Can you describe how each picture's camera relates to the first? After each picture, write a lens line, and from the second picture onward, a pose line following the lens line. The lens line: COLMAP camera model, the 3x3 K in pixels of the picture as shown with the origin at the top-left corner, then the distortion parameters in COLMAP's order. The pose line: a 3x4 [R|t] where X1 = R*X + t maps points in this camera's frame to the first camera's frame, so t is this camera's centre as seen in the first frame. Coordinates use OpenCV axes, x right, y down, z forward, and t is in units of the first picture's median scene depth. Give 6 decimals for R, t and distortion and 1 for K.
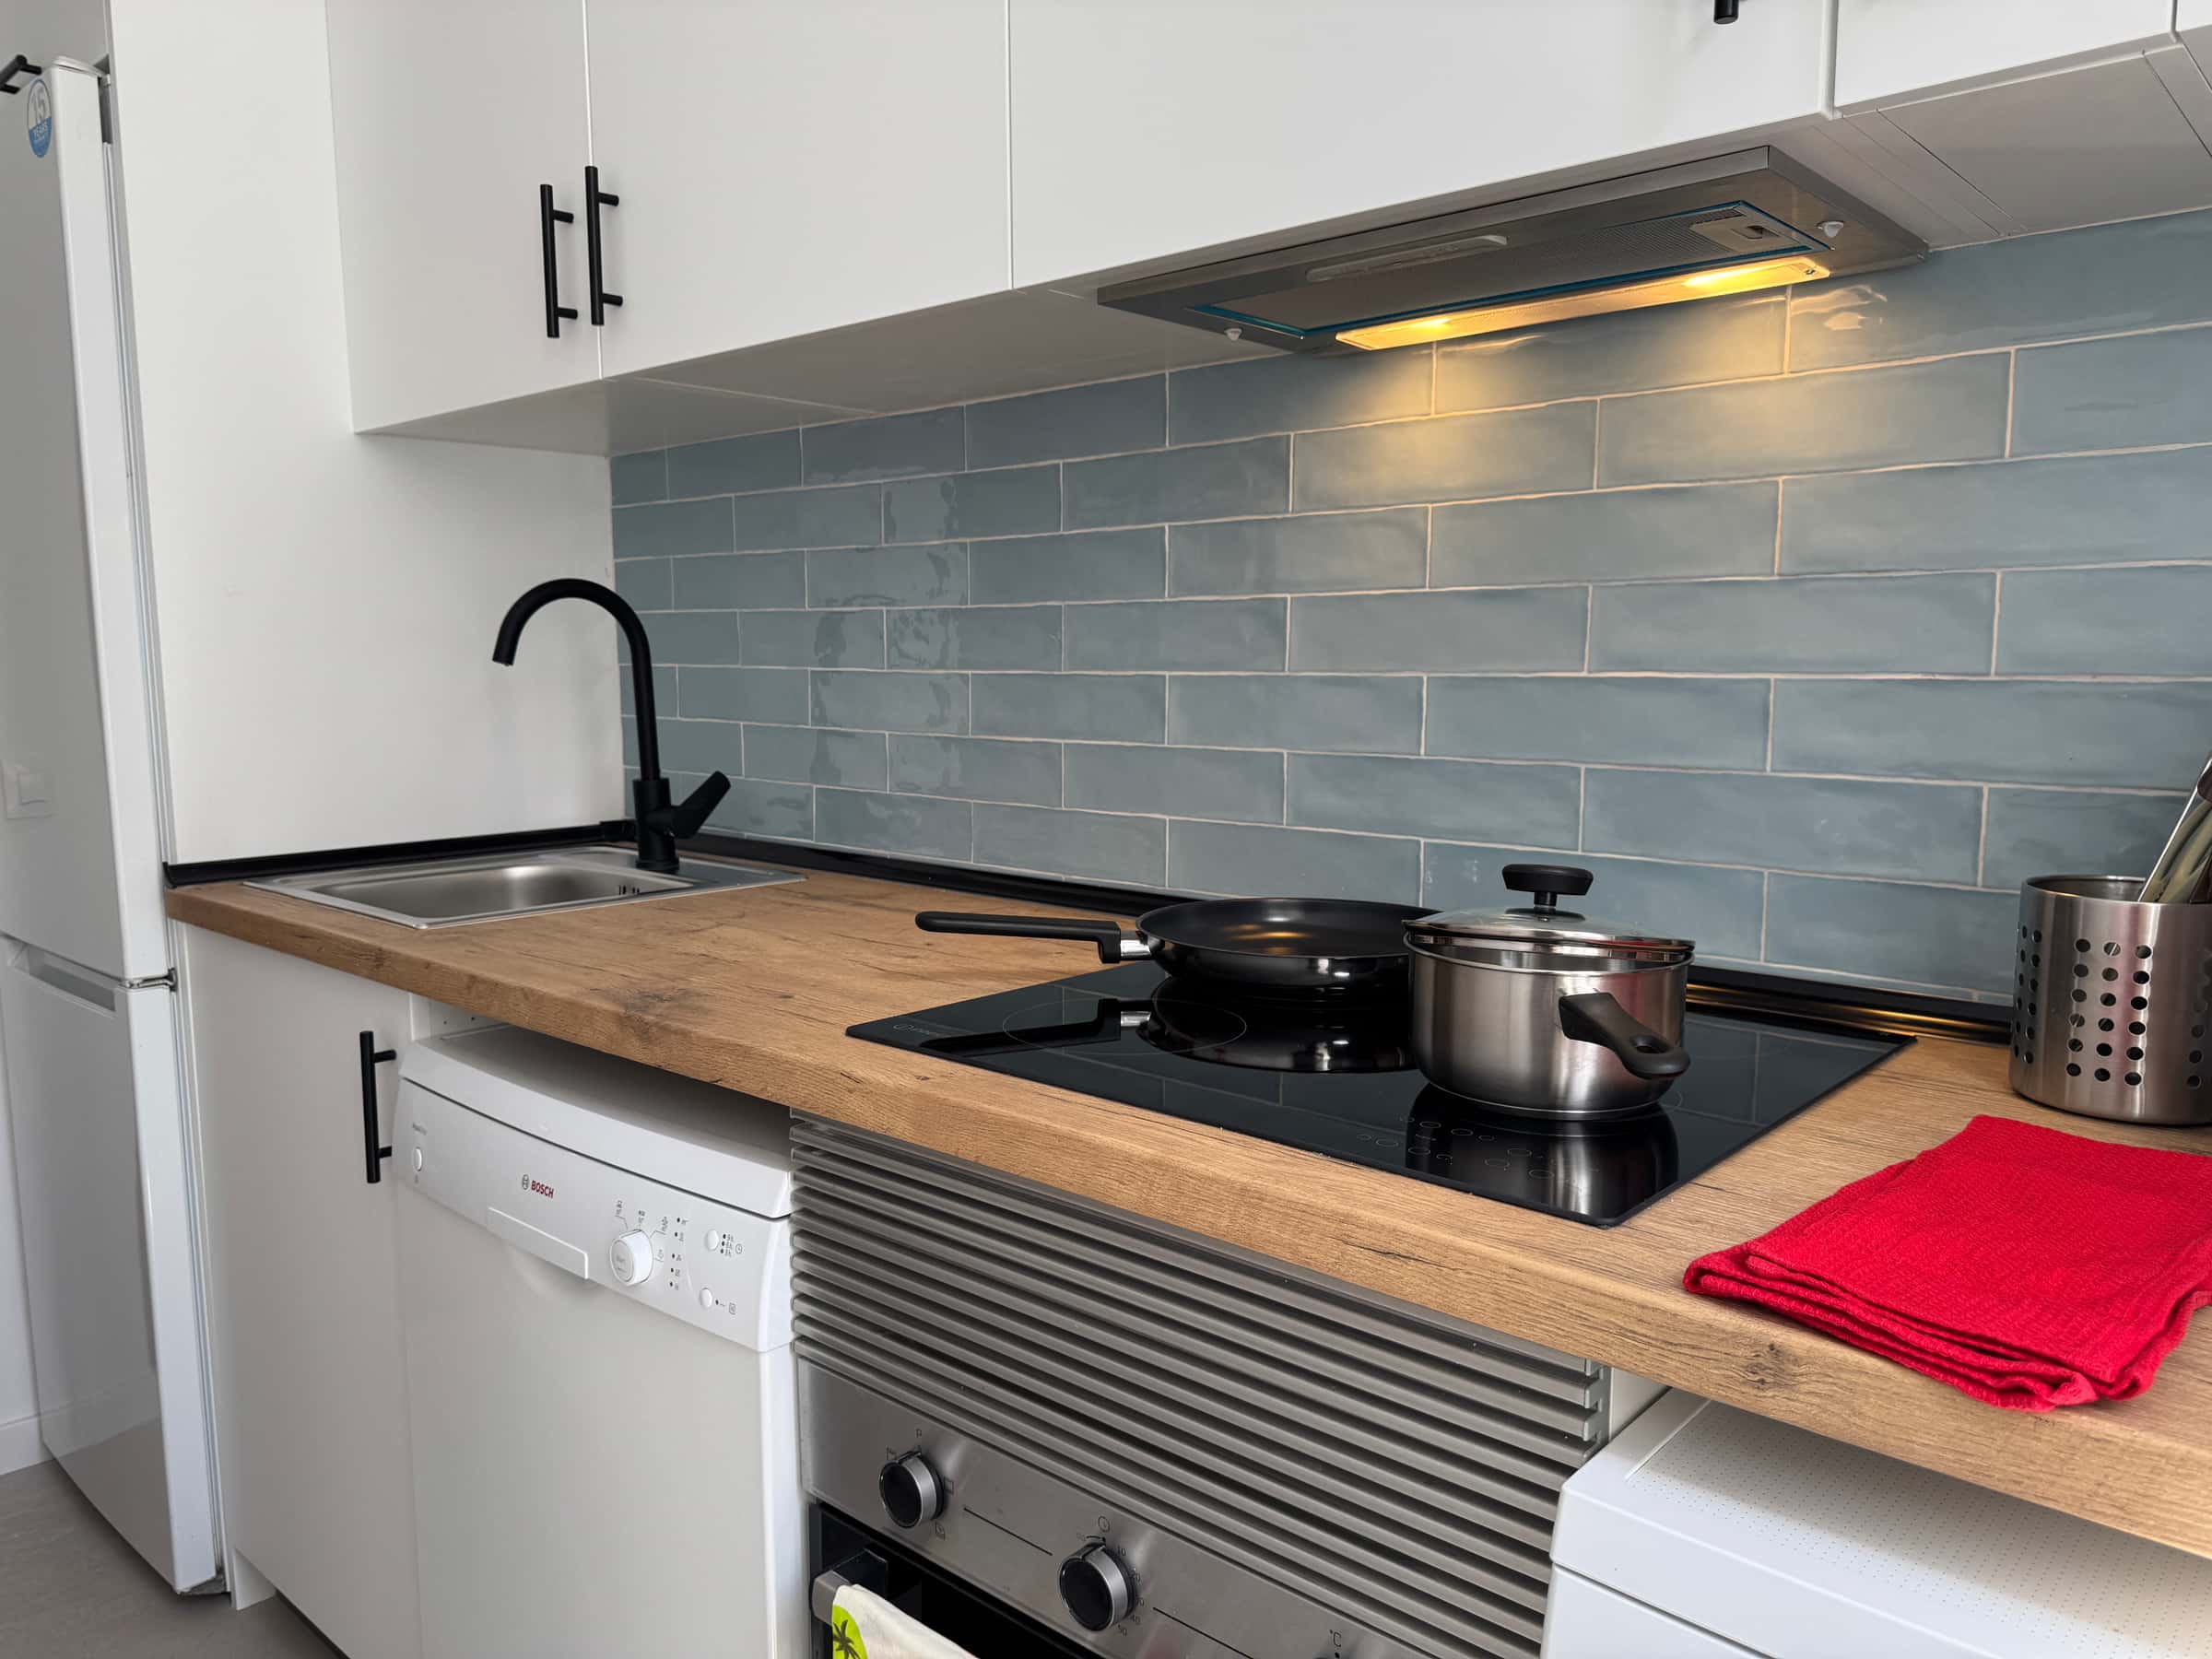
lens RADIAL K [[1544.3, 0, 1112.0], [0, 1544.3, 831.3], [0, 0, 1]] dist [0.105610, -0.144429]
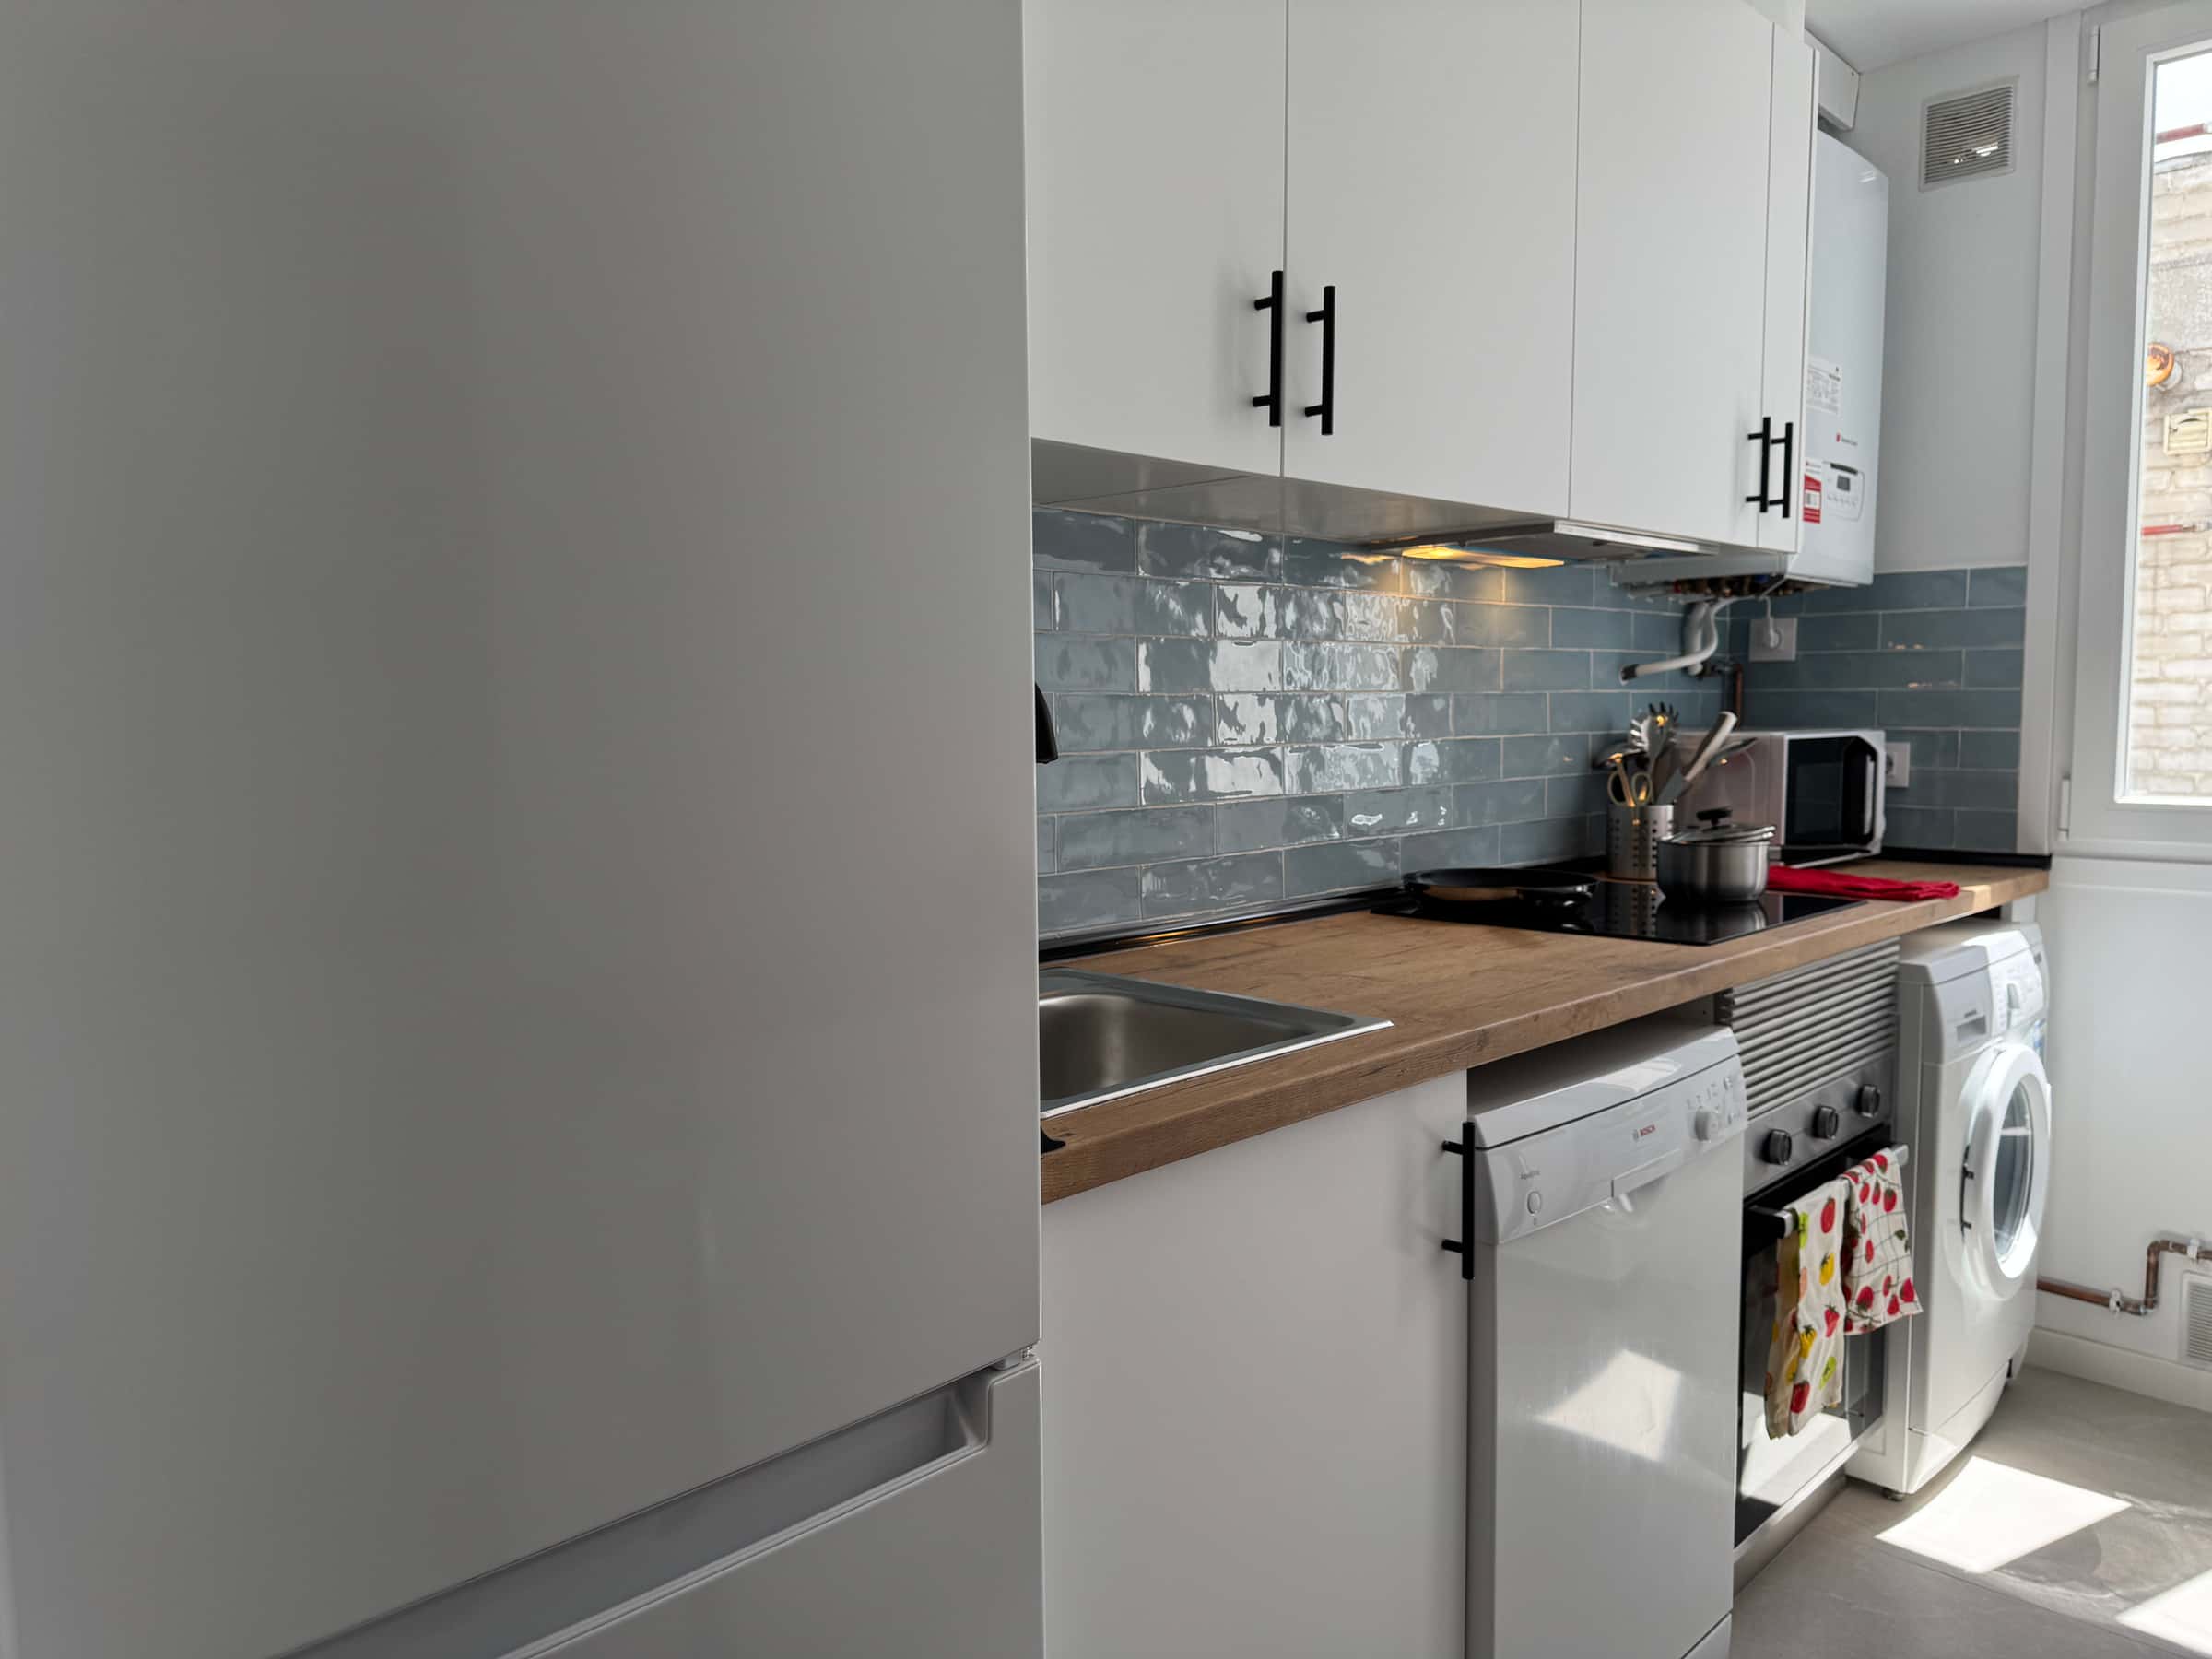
lens RADIAL K [[1544.3, 0, 1112.0], [0, 1544.3, 831.3], [0, 0, 1]] dist [0.105610, -0.144429]
pose [[0.054800, -0.079281, 0.995345, -1.859669], [0.120044, 0.990136, 0.072257, -0.196185], [-0.991255, 0.115526, 0.063777, 1.457231]]
